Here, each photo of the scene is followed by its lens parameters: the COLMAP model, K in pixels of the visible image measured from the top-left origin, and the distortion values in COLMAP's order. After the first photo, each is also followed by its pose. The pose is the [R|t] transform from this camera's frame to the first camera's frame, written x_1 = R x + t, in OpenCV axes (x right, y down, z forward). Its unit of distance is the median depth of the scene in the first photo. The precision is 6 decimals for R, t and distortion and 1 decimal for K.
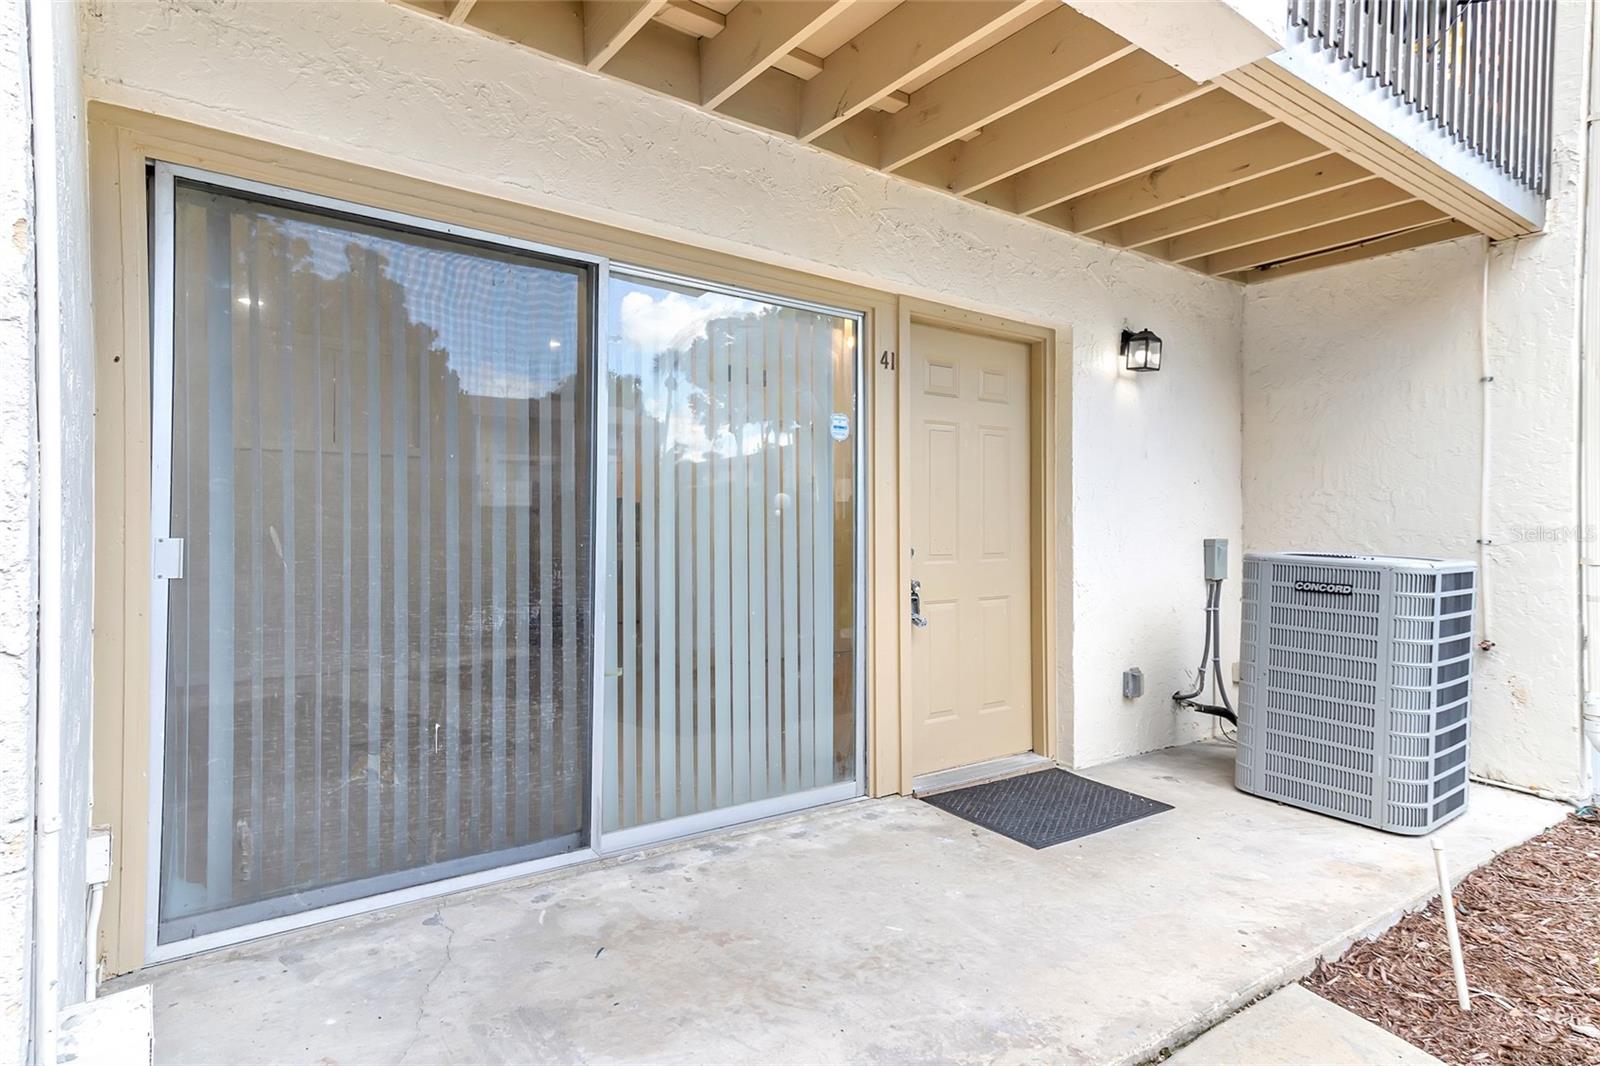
lens RADIAL K [[860.7, 0, 801.1], [0, 860.7, 529.1], [0, 0, 1]] dist [0.021190, 0.000703]
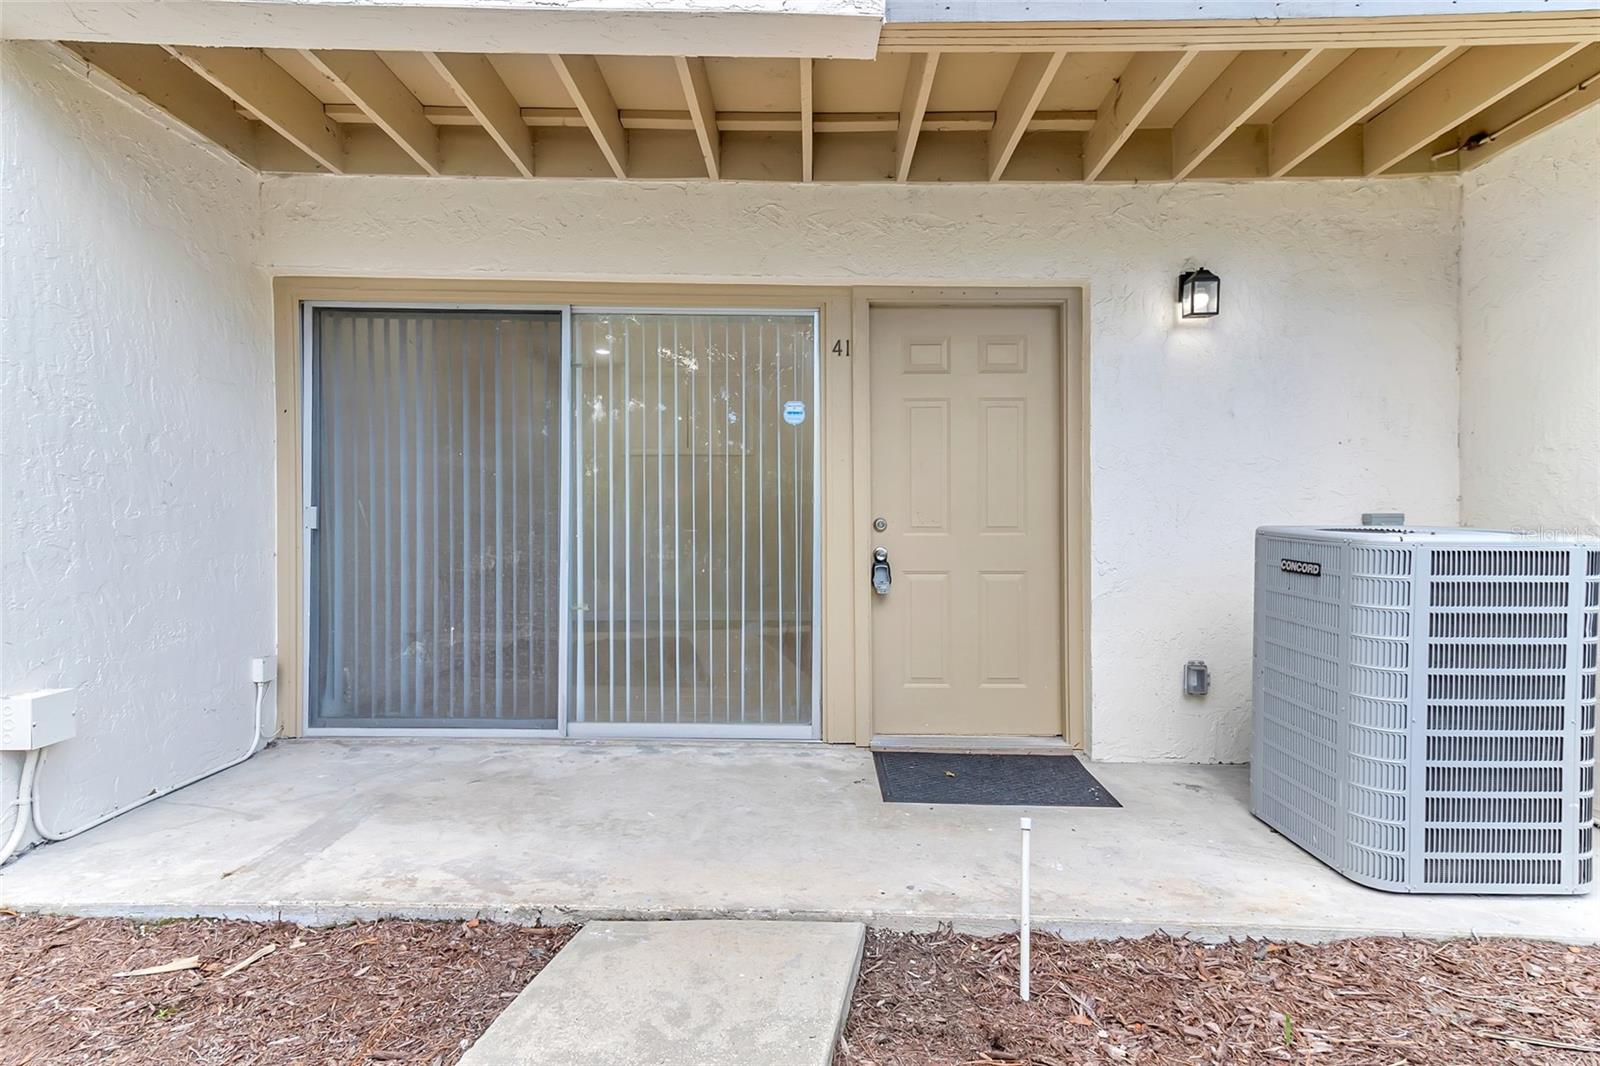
lens RADIAL K [[860.7, 0, 802.7], [0, 860.7, 530.3], [0, 0, 1]] dist [0.021190, 0.000703]
pose [[0.809174, 0.005072, -0.587547, 0.705531], [0.000531, 0.999956, 0.009363, 0.025983], [0.587568, -0.007888, 0.809136, 0.081033]]
